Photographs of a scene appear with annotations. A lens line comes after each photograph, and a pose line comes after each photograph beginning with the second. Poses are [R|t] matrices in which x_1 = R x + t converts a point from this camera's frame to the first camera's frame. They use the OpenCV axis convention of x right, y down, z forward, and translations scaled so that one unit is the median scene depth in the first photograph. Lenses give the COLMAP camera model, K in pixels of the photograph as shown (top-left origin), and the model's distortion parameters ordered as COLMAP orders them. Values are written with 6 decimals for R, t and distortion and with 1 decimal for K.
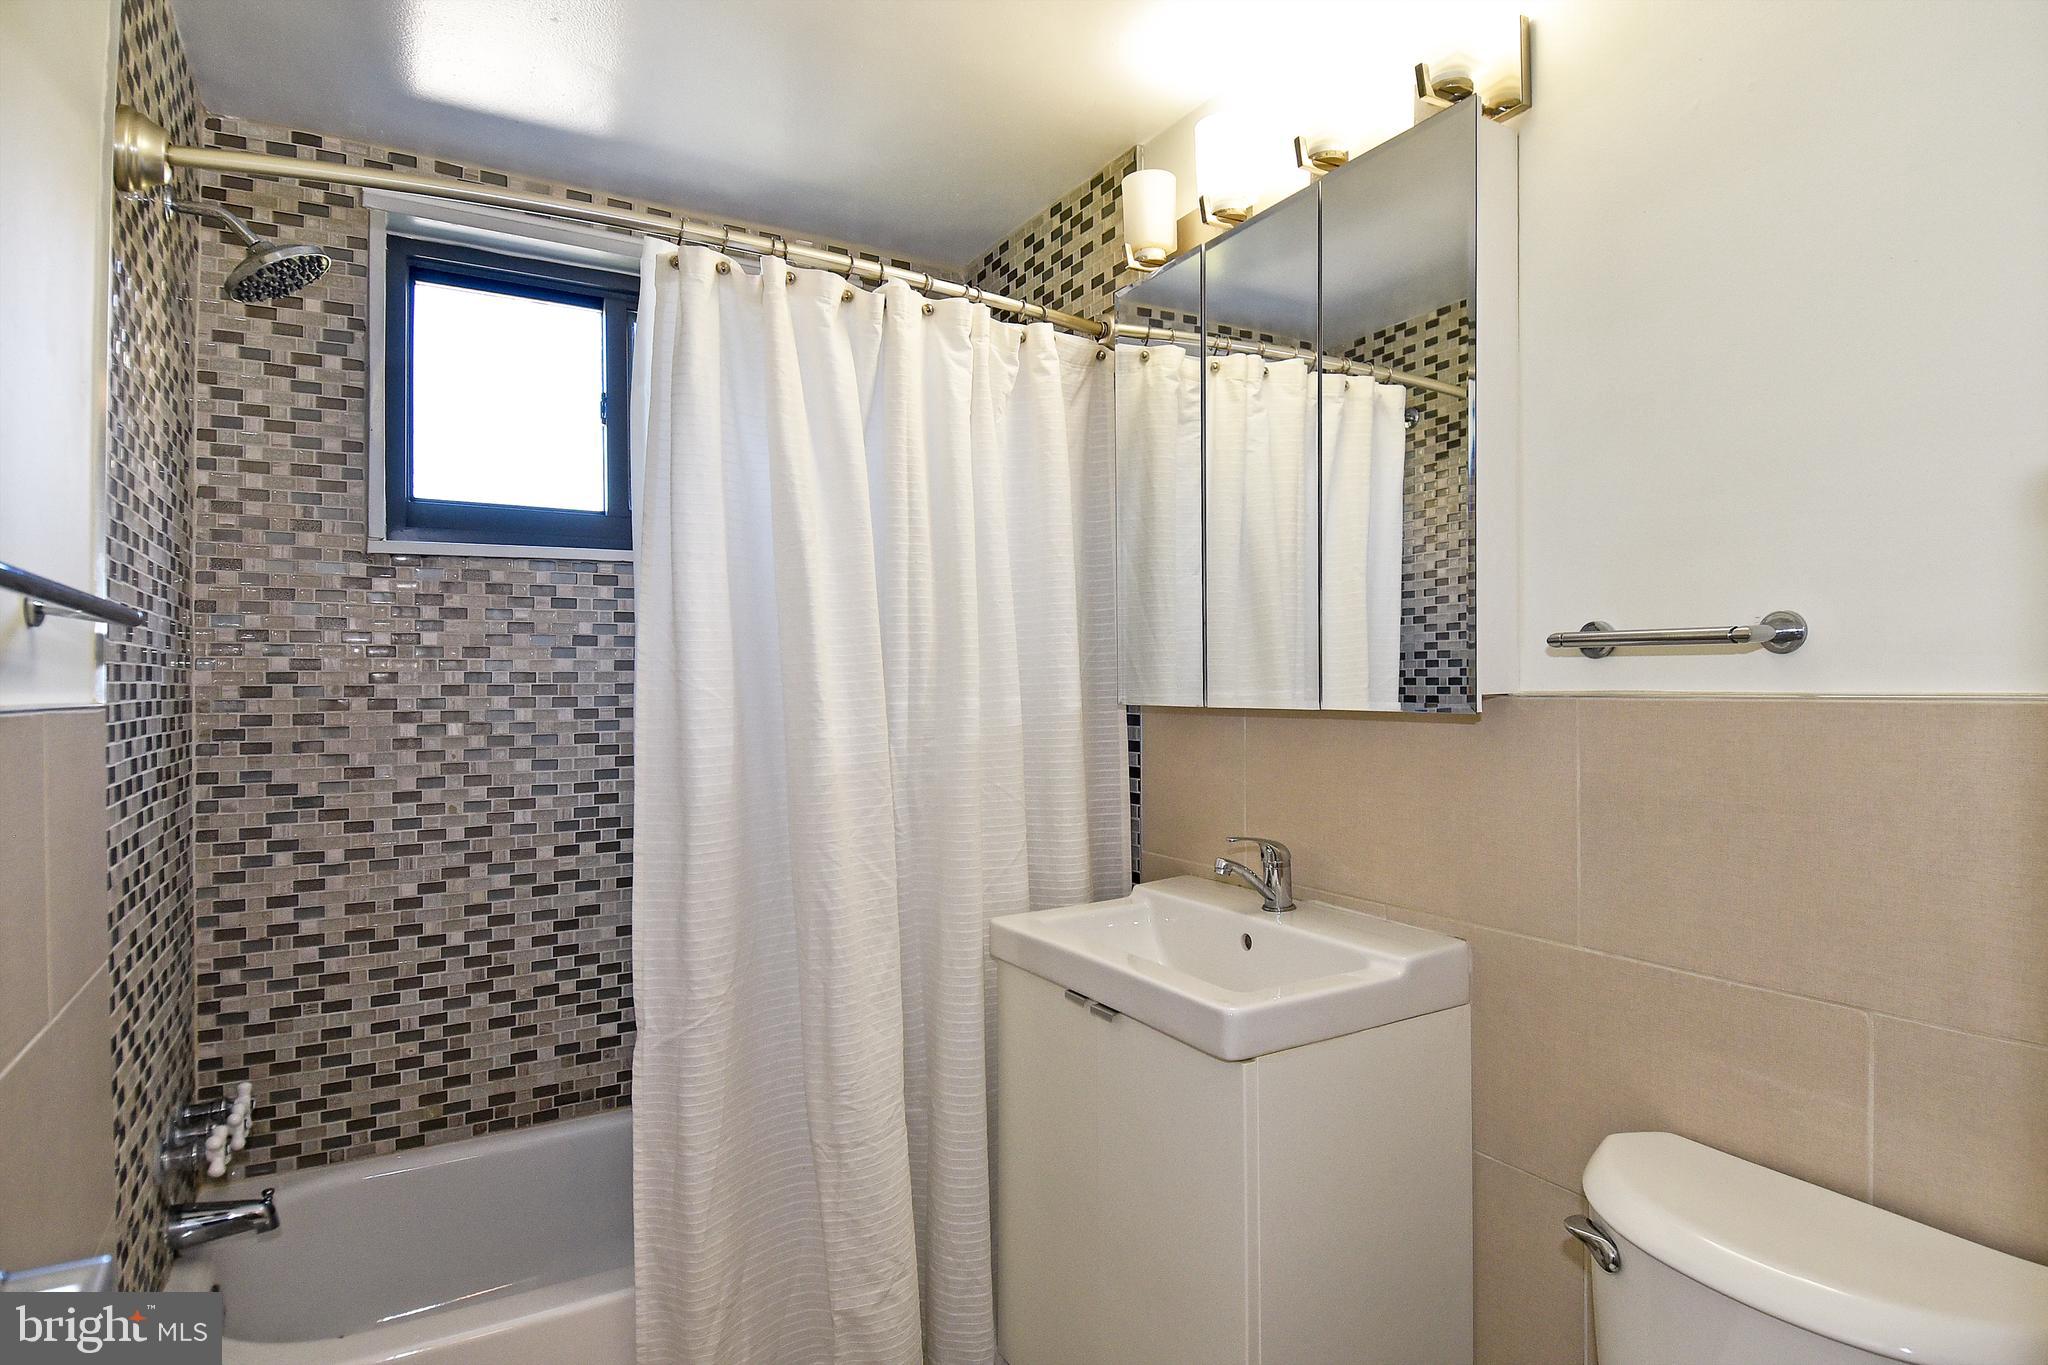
lens RADIAL K [[1079.7, 0, 1064.8], [0, 1079.7, 660.8], [0, 0, 1]] dist [0.040840, -0.050086]
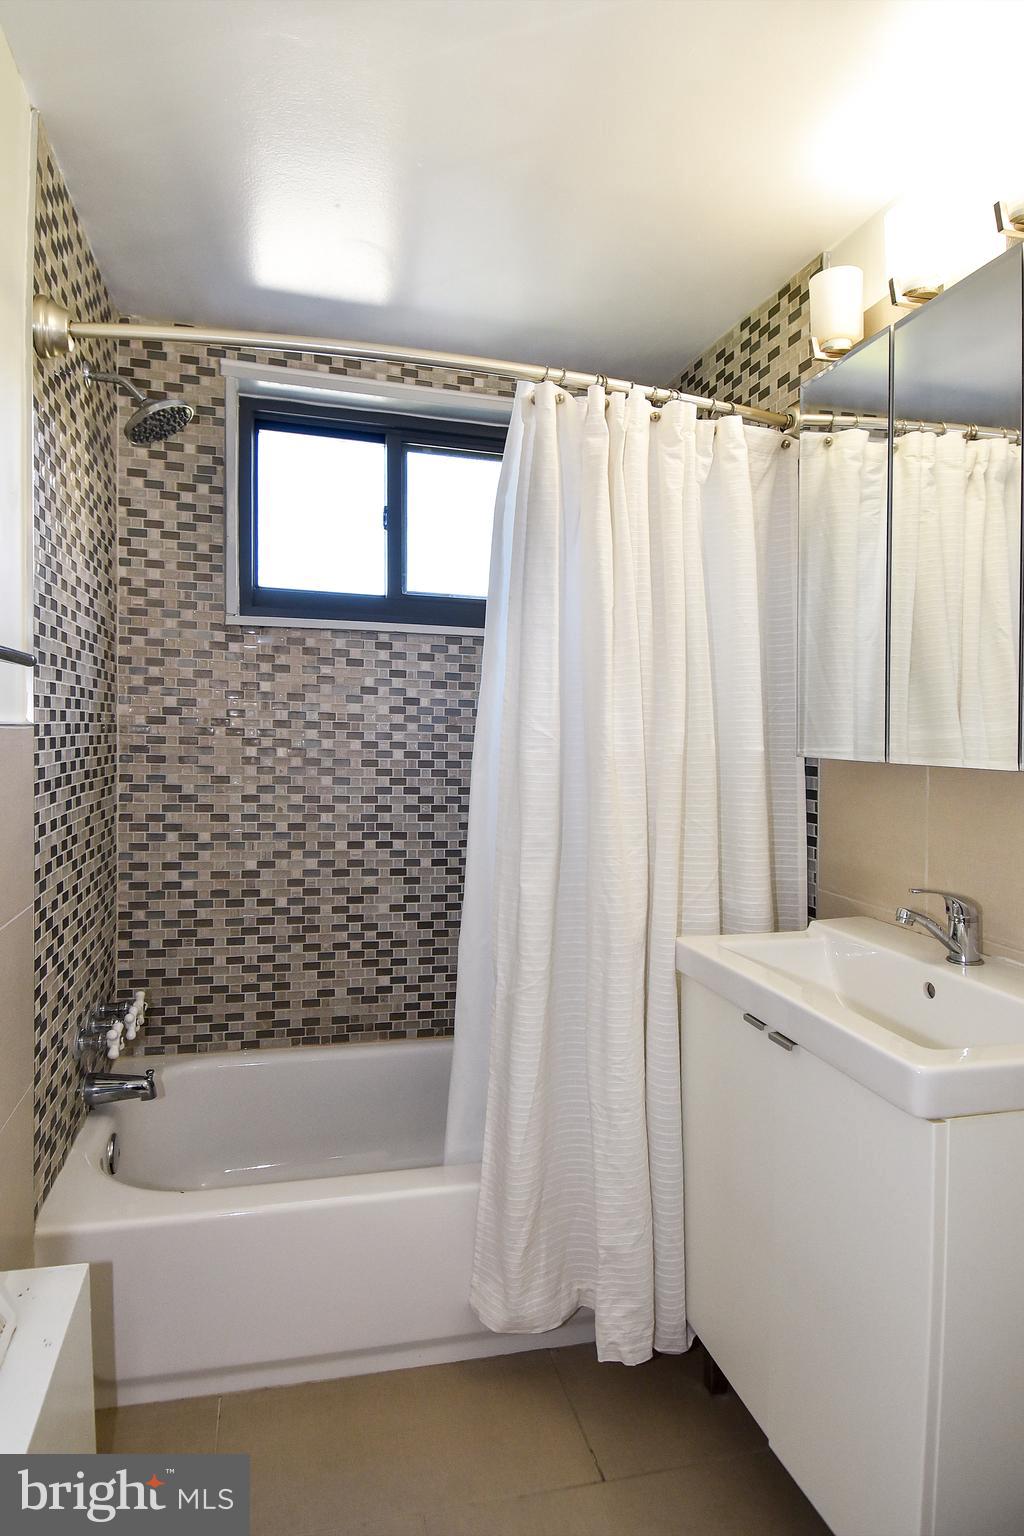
lens RADIAL K [[793.0, 0, 463.4], [0, 793.0, 682.6], [0, 0, 1]] dist [0.038280, -0.043241]
pose [[0.942048, 0.014453, -0.335166, -0.000361], [-0.029129, 0.998822, -0.038802, 0.007017], [0.334211, 0.046316, 0.941360, 0.121816]]
